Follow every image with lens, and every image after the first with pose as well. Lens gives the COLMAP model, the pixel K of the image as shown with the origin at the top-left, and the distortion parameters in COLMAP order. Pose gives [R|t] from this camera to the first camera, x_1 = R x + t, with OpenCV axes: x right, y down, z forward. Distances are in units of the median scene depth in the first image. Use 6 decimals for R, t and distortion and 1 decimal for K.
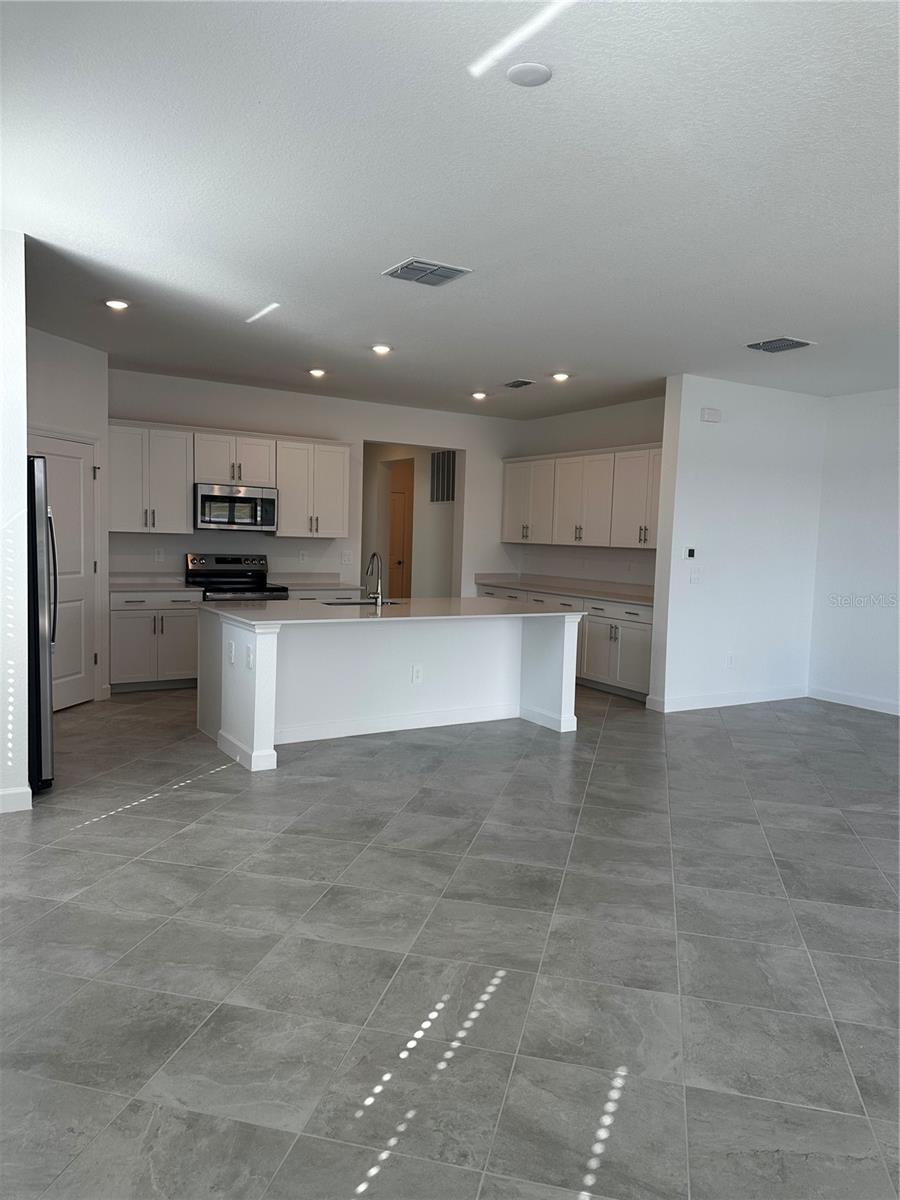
lens RADIAL K [[851.2, 0, 443.9], [0, 851.2, 597.9], [0, 0, 1]] dist [0.088807, -0.104137]
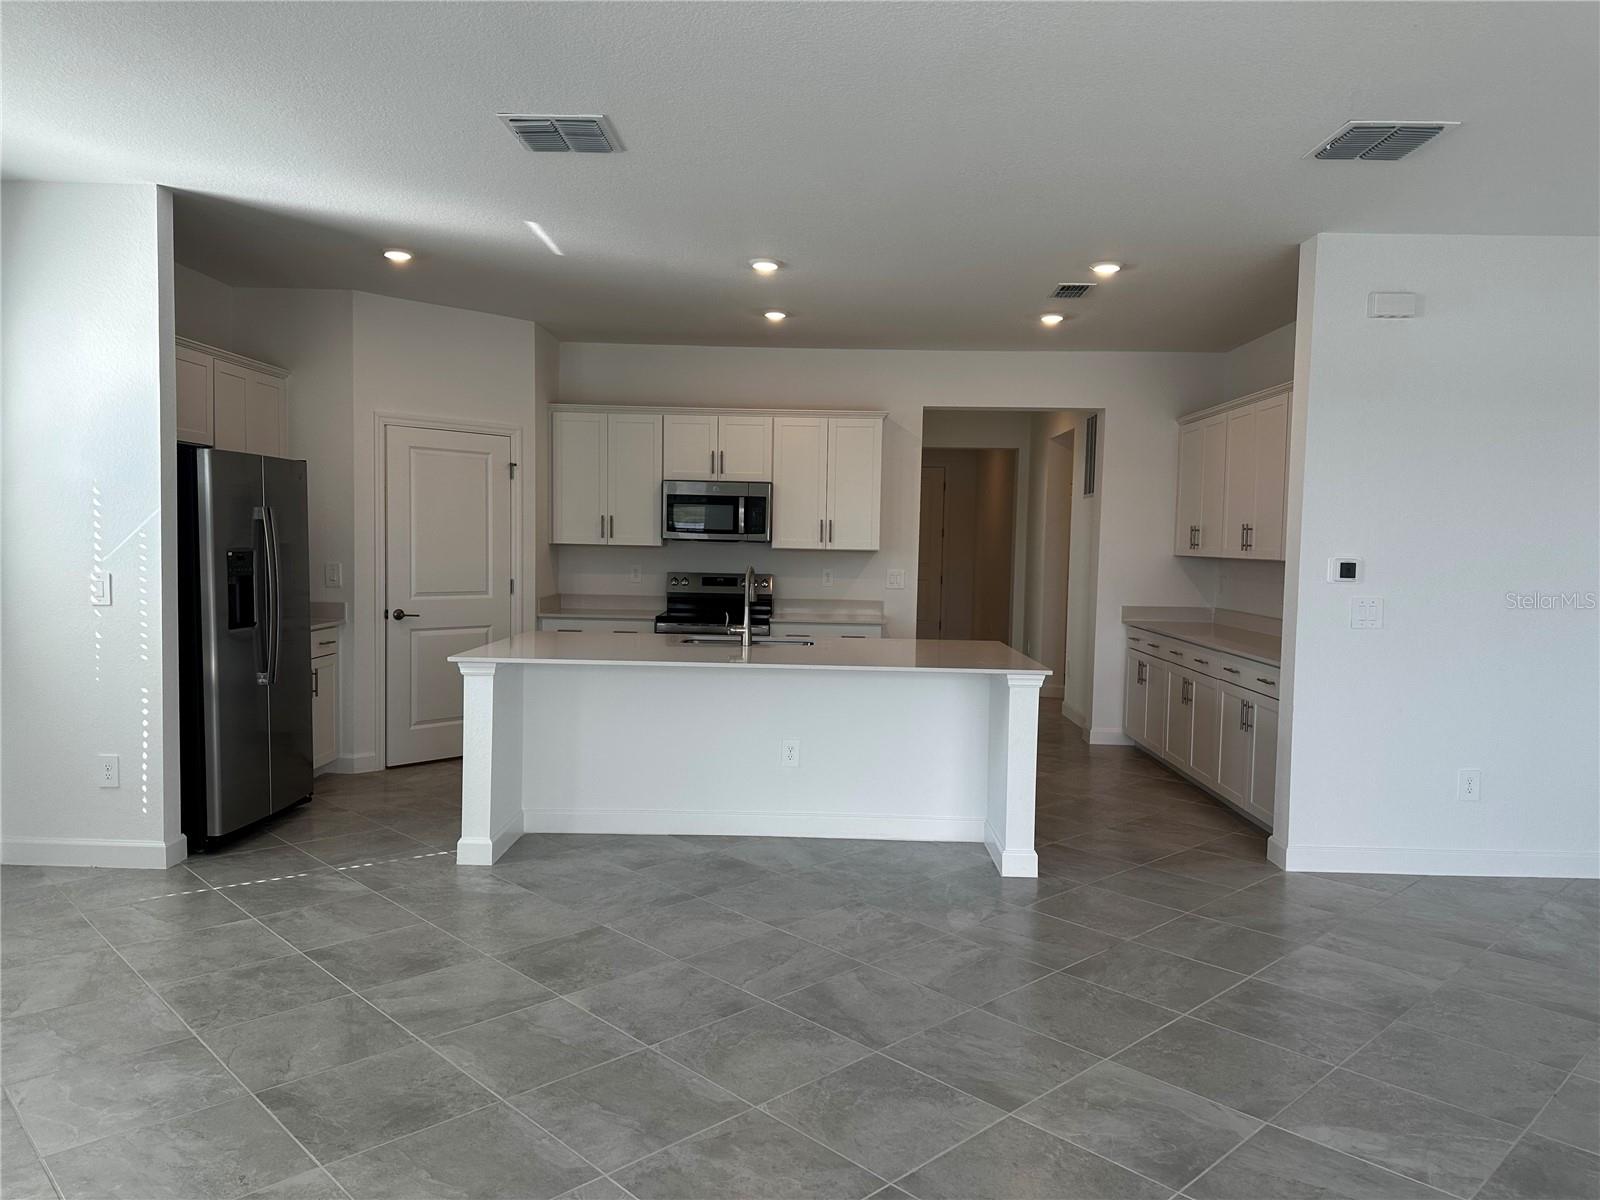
lens RADIAL K [[1134.9, 0, 804.6], [0, 1134.9, 592.3], [0, 0, 1]] dist [0.088807, -0.104137]
pose [[0.841383, 0.010948, -0.540328, 0.436427], [-0.035083, 0.998792, -0.034393, -0.003525], [0.539299, 0.047893, 0.840752, 0.263965]]
